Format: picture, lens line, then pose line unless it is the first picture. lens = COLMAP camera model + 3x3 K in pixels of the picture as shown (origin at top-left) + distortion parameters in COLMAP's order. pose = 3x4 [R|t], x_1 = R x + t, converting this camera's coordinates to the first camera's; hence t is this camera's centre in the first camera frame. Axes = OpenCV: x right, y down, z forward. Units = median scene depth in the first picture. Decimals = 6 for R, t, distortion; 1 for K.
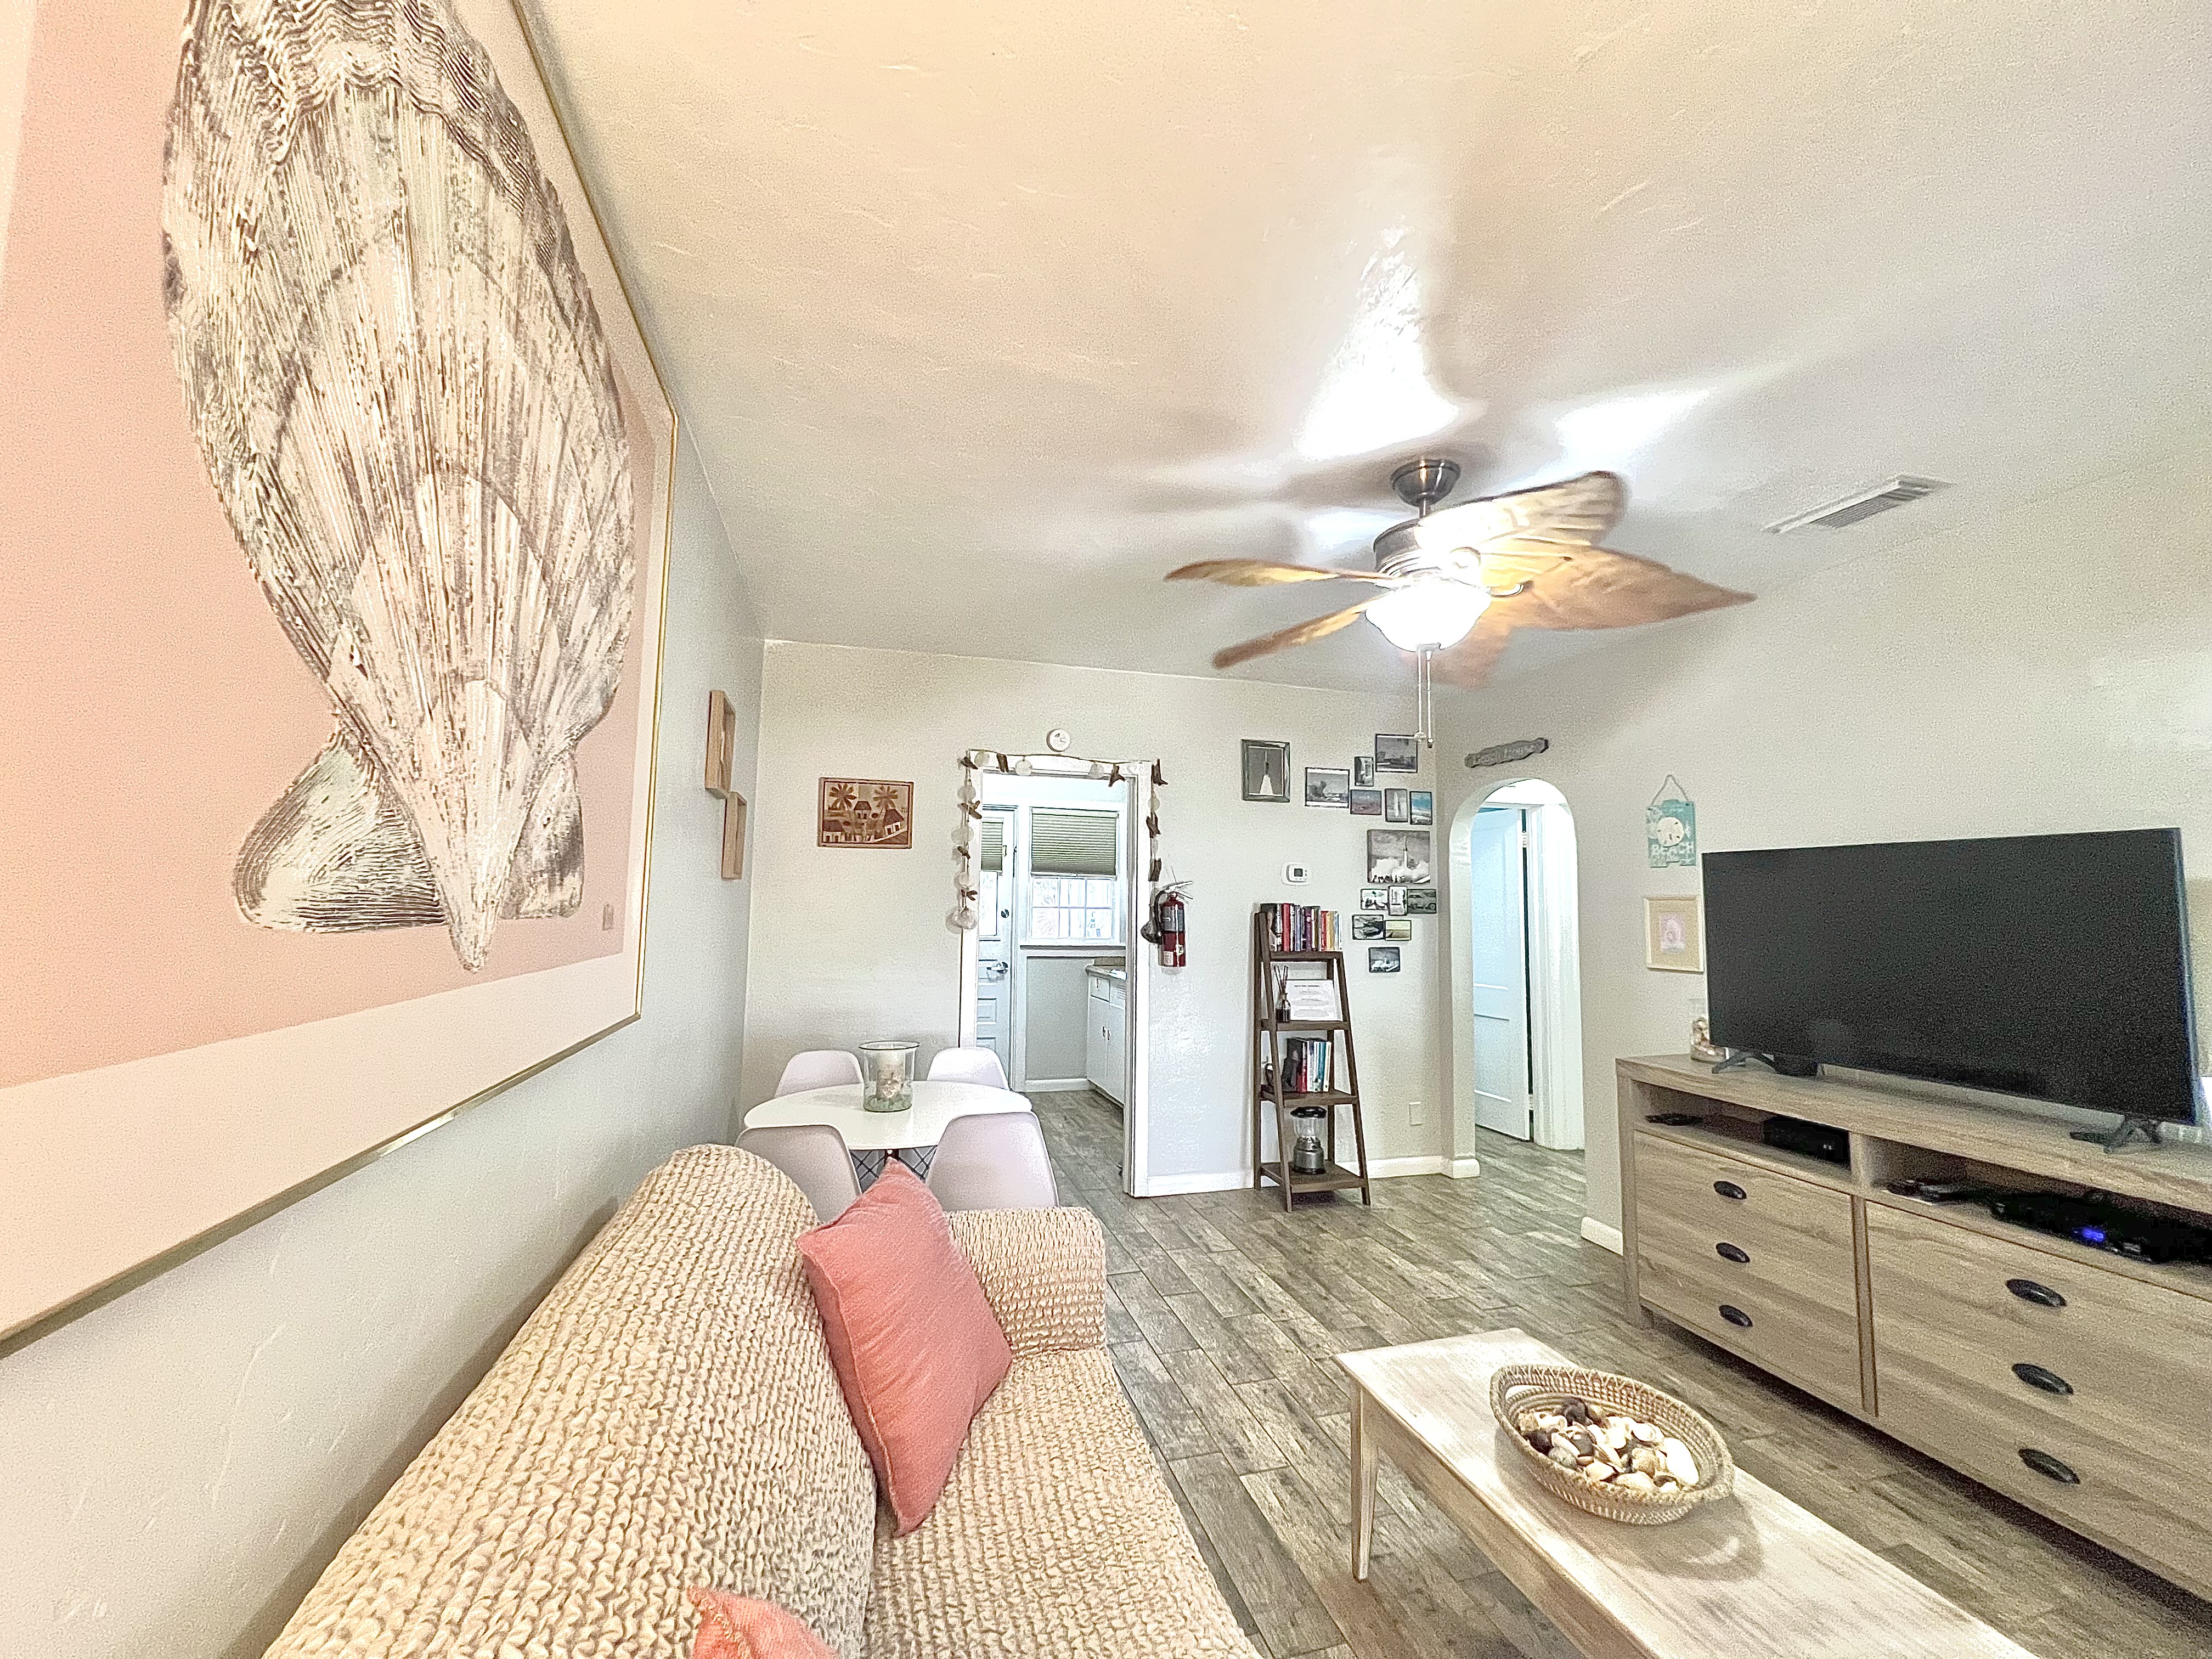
lens RADIAL K [[882.8, 0, 1110.6], [0, 882.8, 830.6], [0, 0, 1]] dist [-0.000458, -0.000103]
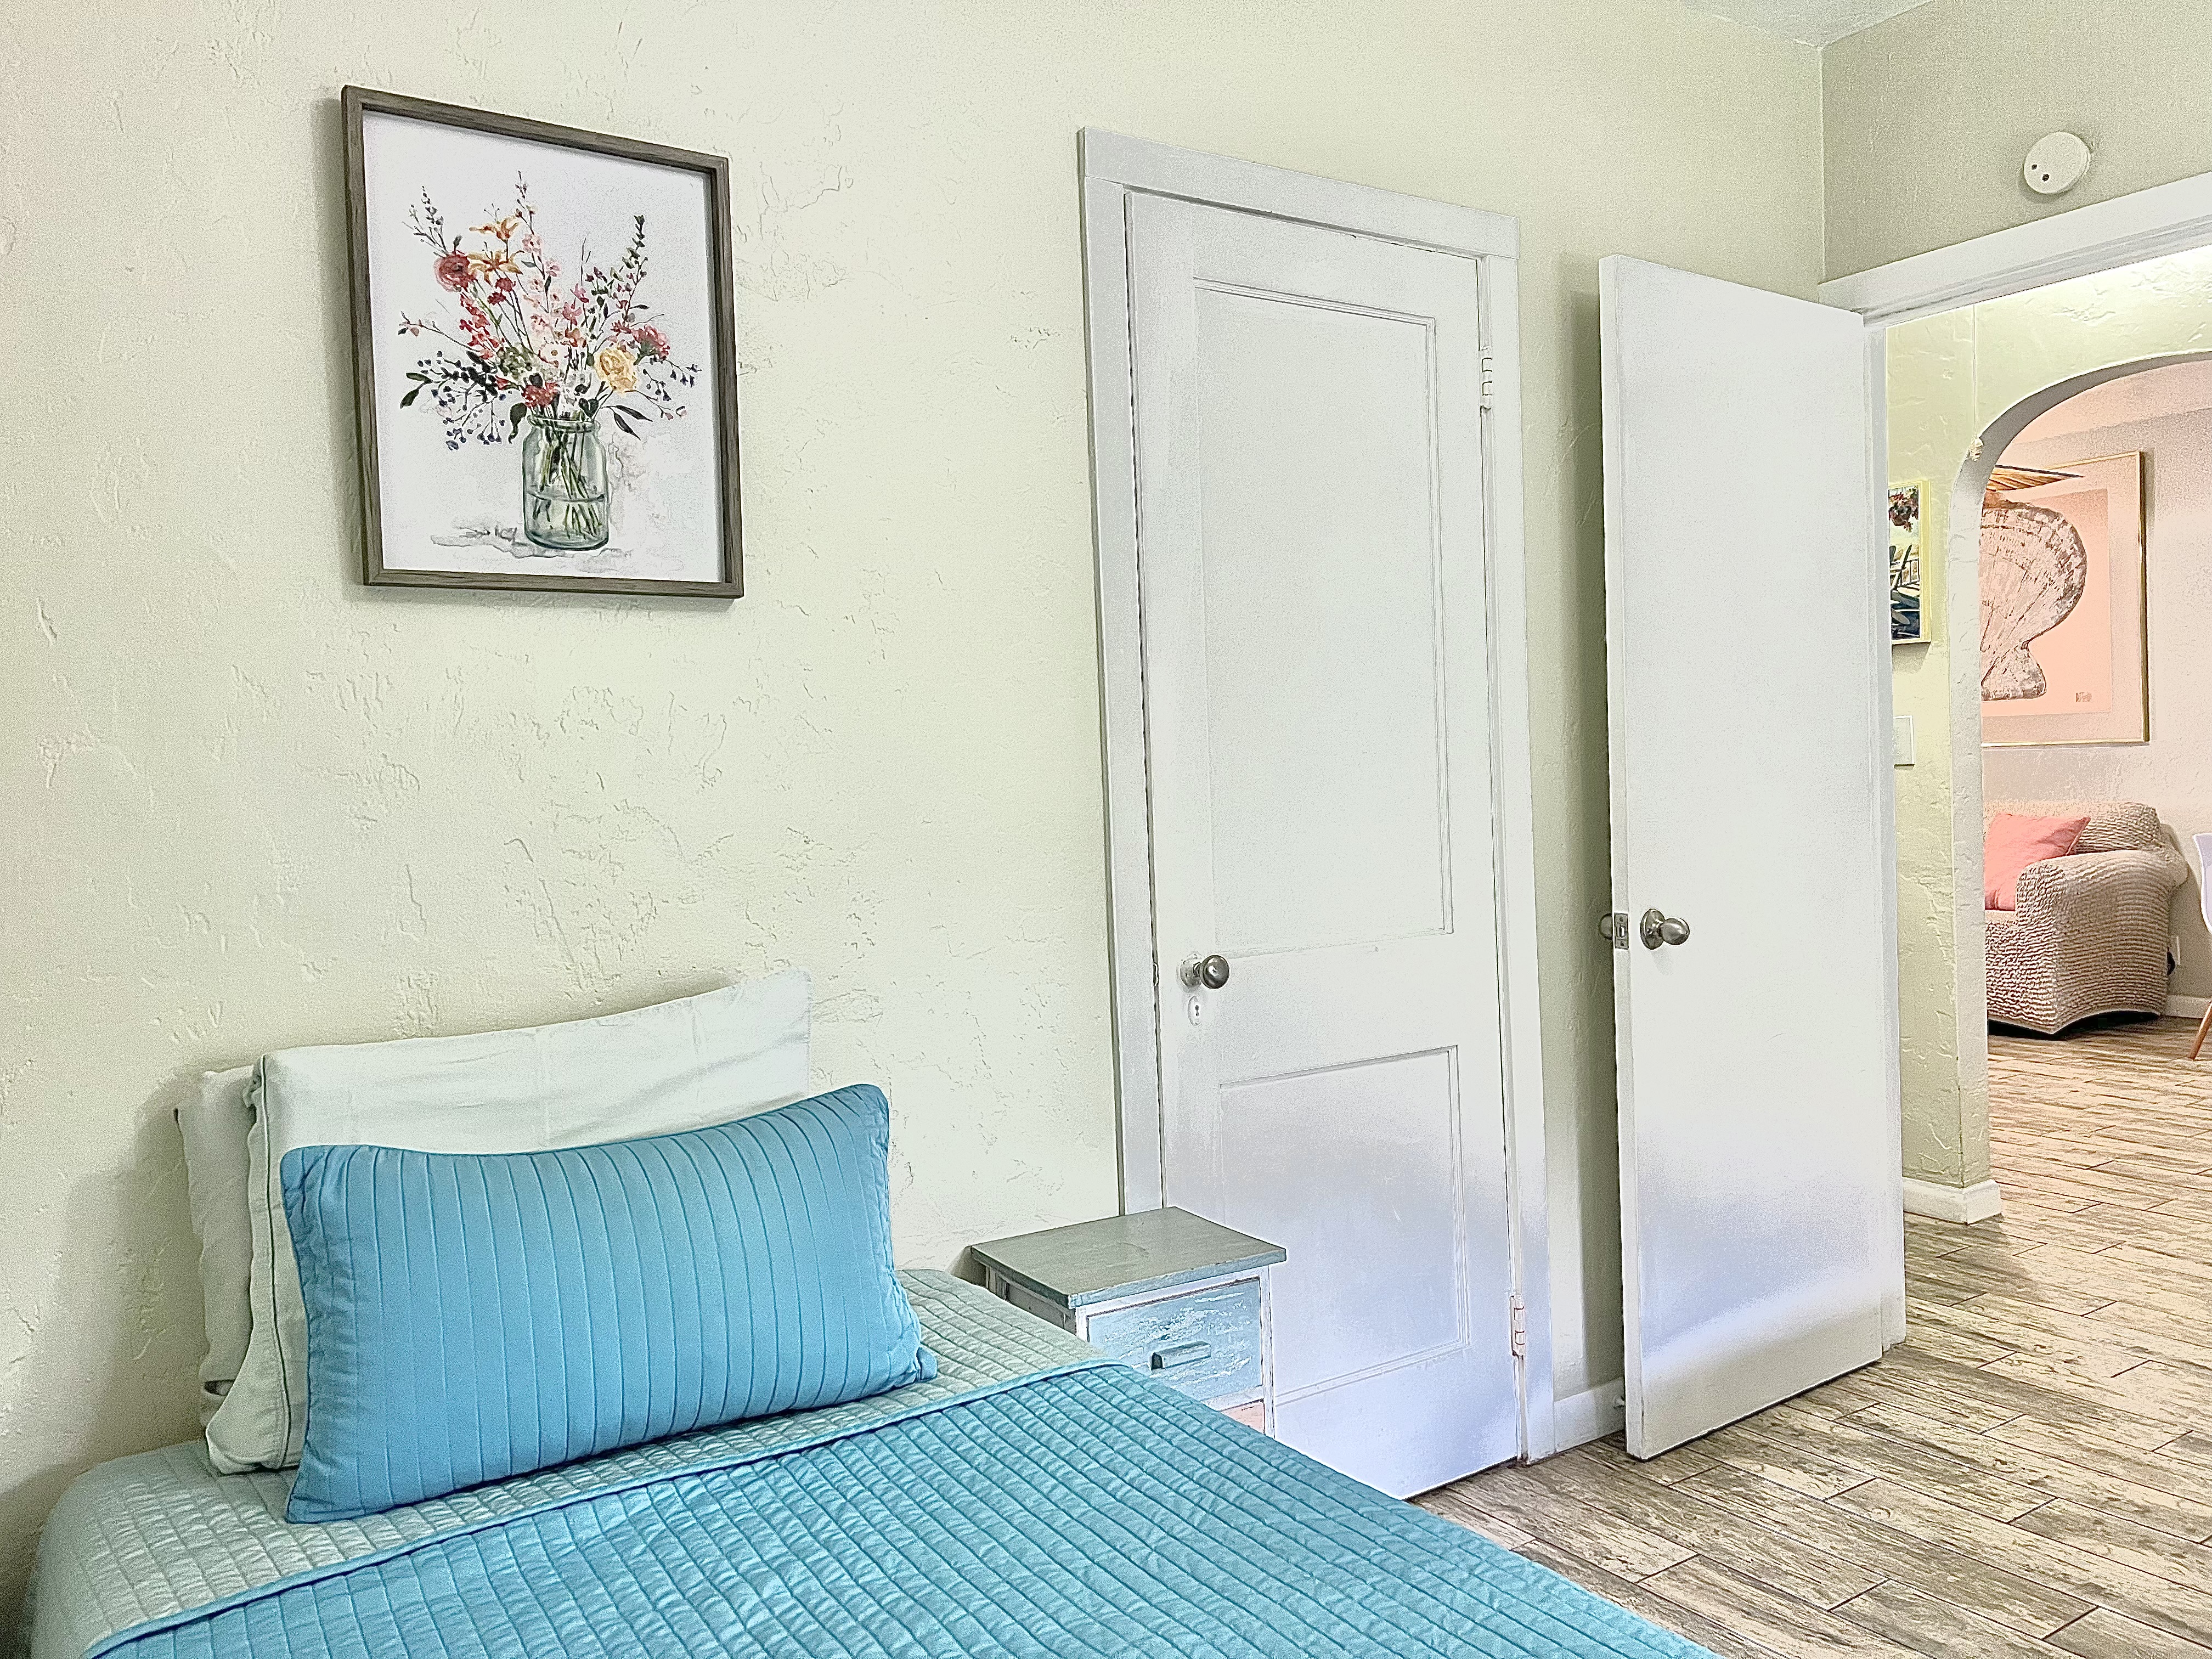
lens RADIAL K [[1663.3, 0, 1097.9], [0, 1663.3, 816.7], [0, 0, 1]] dist [0.046438, -0.047523]
pose [[-0.957558, 0.028673, -0.286813, 2.044784], [0.044653, 0.997784, -0.049327, 0.316798], [0.284763, -0.060041, -0.956716, 2.745866]]
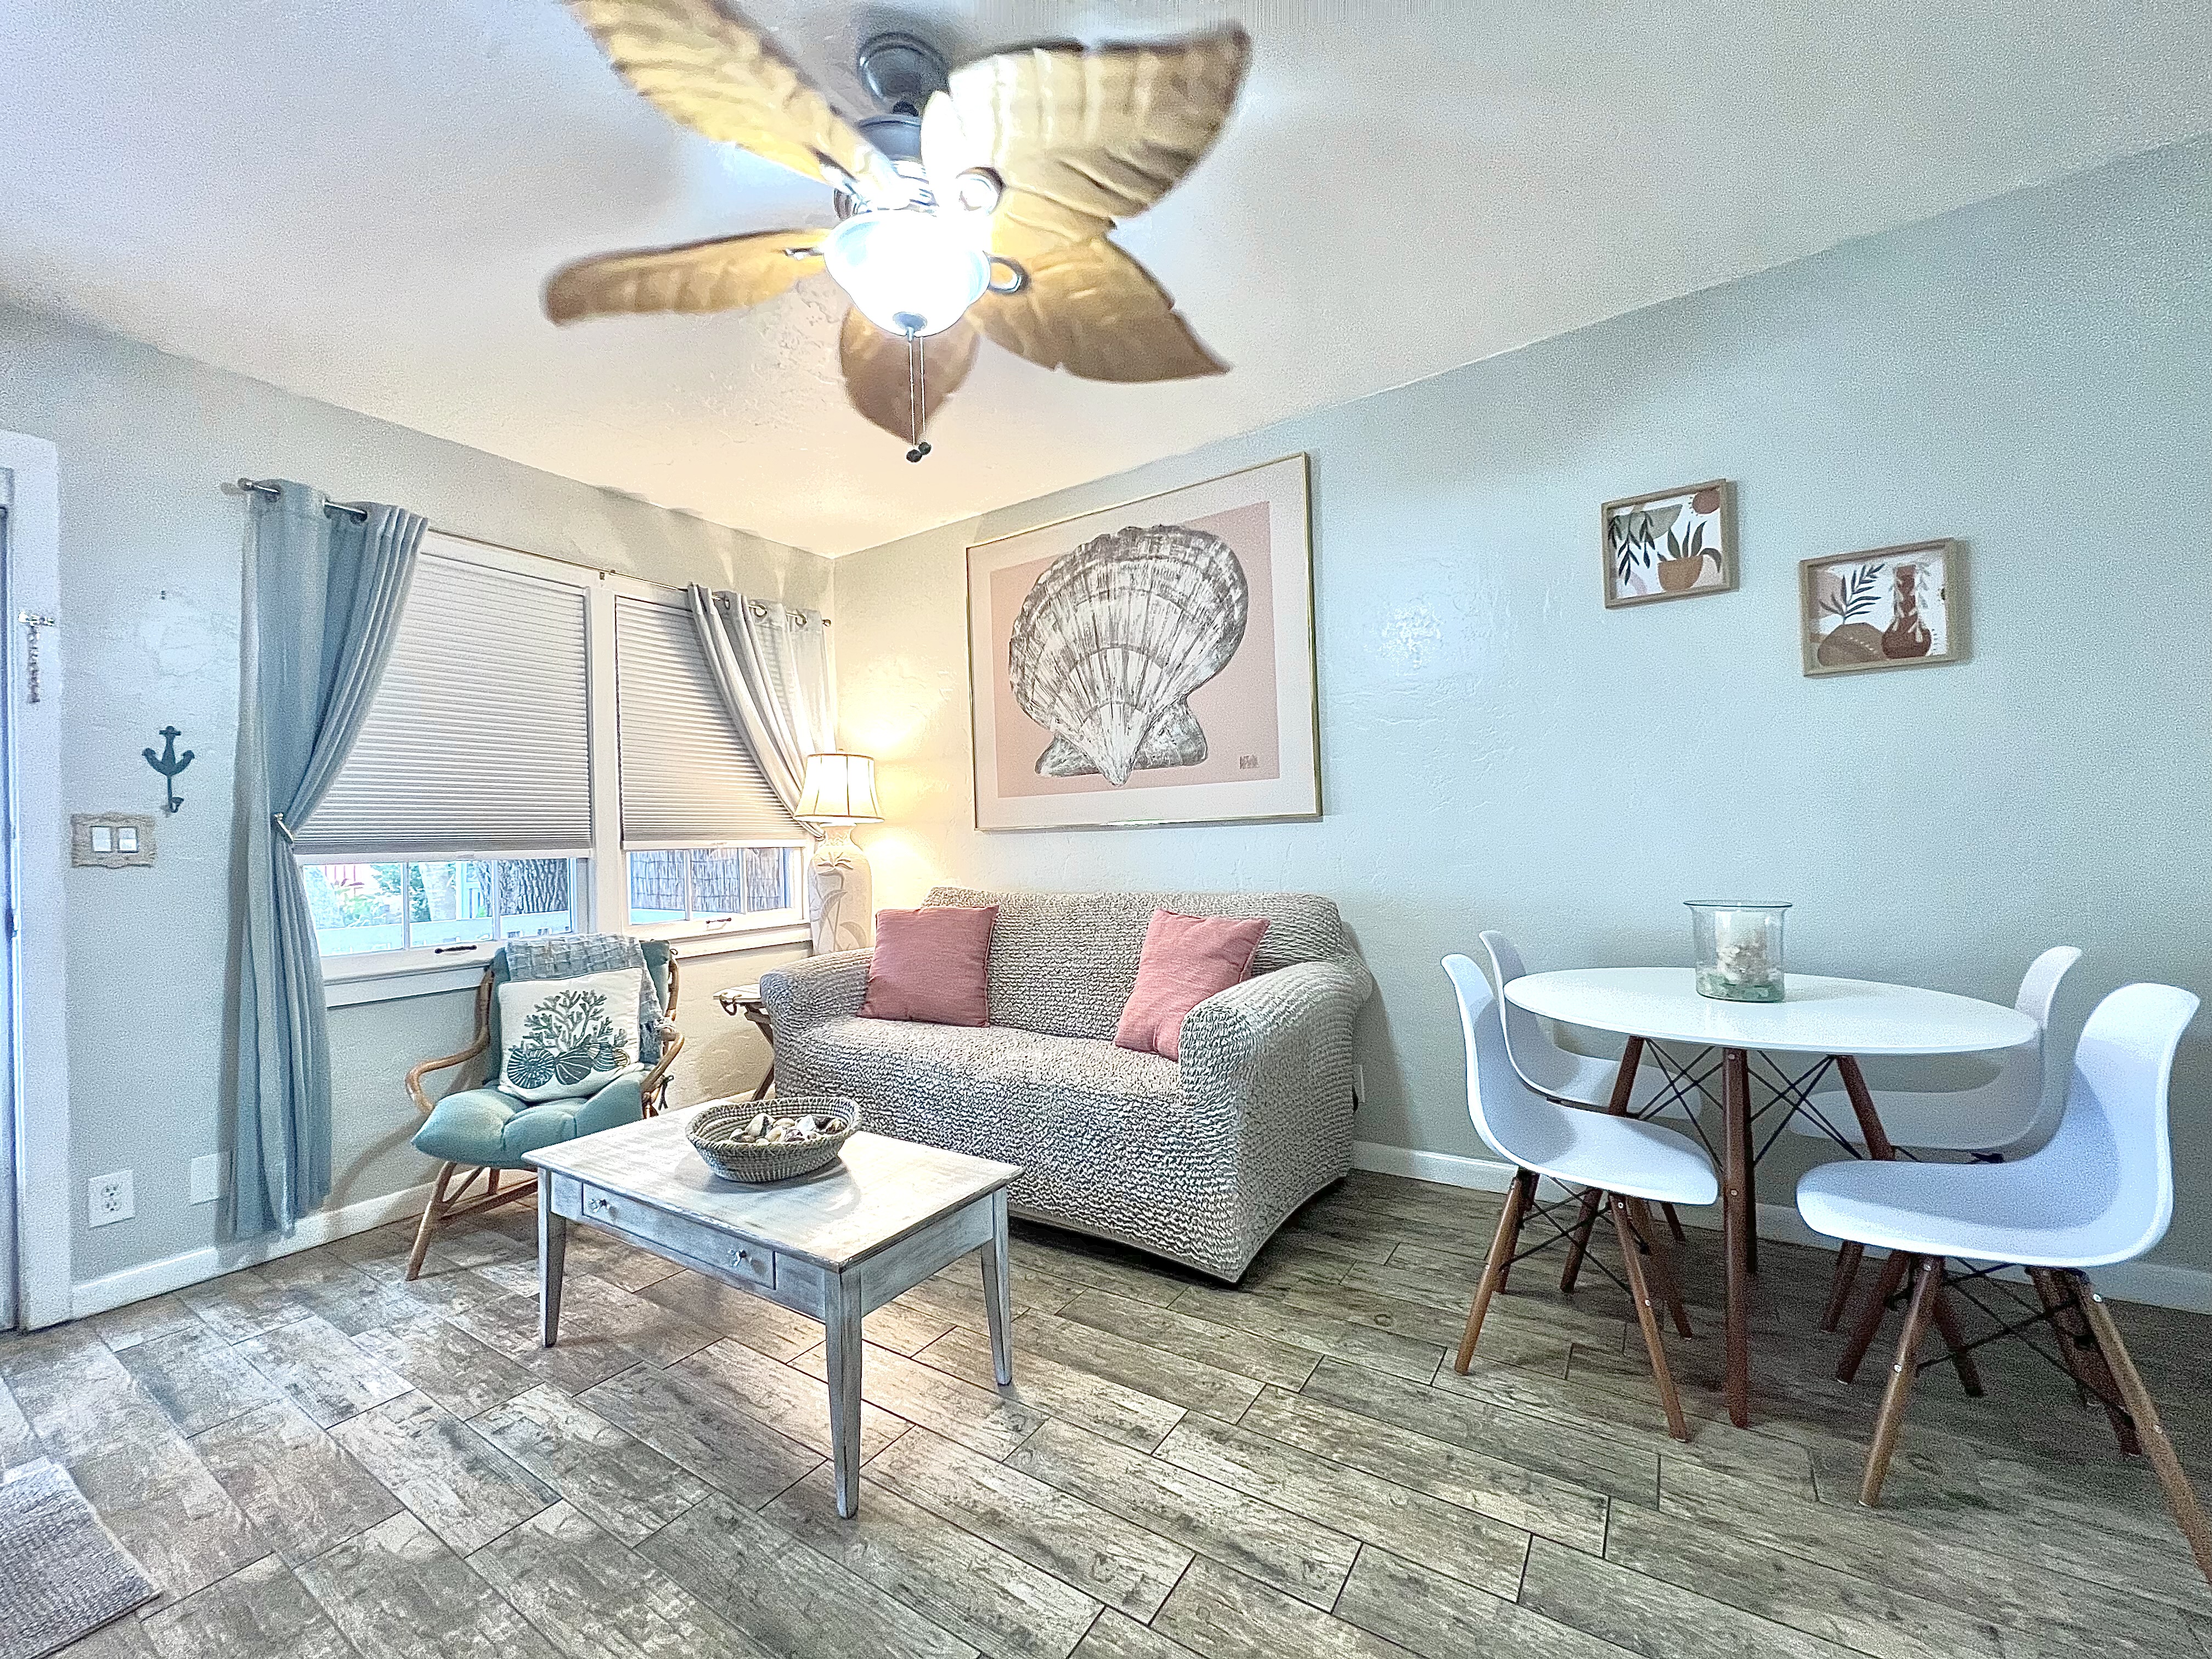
lens RADIAL K [[882.8, 0, 1105.8], [0, 882.8, 829.7], [0, 0, 1]] dist [-0.000458, -0.000103]
pose [[-0.760403, 0.001158, -0.649450, 0.577680], [0.075080, 0.993450, -0.086137, 0.229944], [0.645097, -0.114260, -0.755510, 1.307716]]
